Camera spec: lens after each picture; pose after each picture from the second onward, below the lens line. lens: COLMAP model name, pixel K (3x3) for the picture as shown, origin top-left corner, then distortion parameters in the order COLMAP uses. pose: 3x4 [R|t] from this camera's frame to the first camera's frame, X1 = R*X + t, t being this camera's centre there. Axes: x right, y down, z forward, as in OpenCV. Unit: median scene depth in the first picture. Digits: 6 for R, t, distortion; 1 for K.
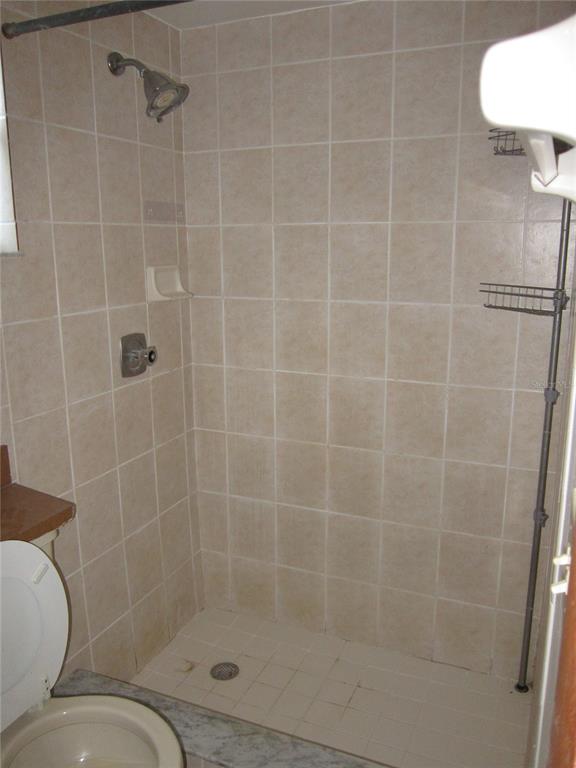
lens RADIAL K [[641.8, 0, 287.5], [0, 641.8, 385.8], [0, 0, 1]] dist [-0.066086, 0.025806]
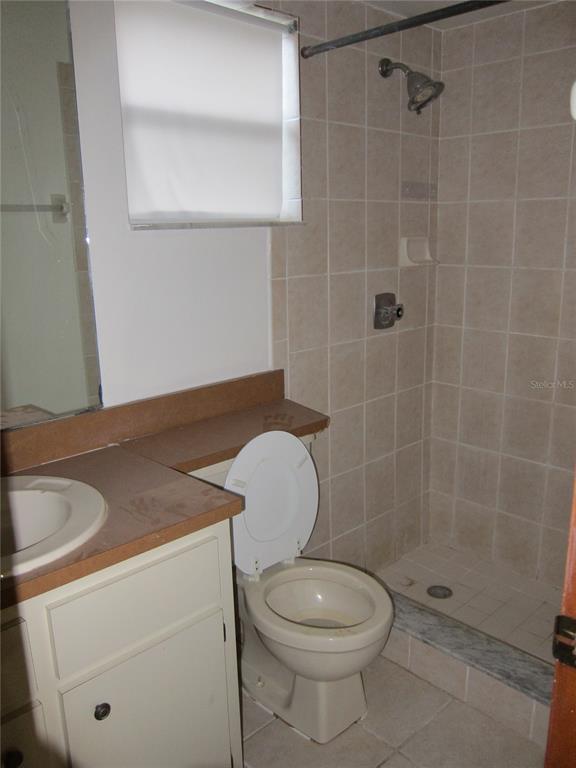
lens RADIAL K [[641.8, 0, 290.1], [0, 641.8, 384.6], [0, 0, 1]] dist [-0.066086, 0.025806]
pose [[0.924446, 0.080113, -0.372803, 0.051711], [-0.072004, 0.996767, 0.035648, 0.057385], [0.374453, -0.006111, 0.927226, -0.172749]]
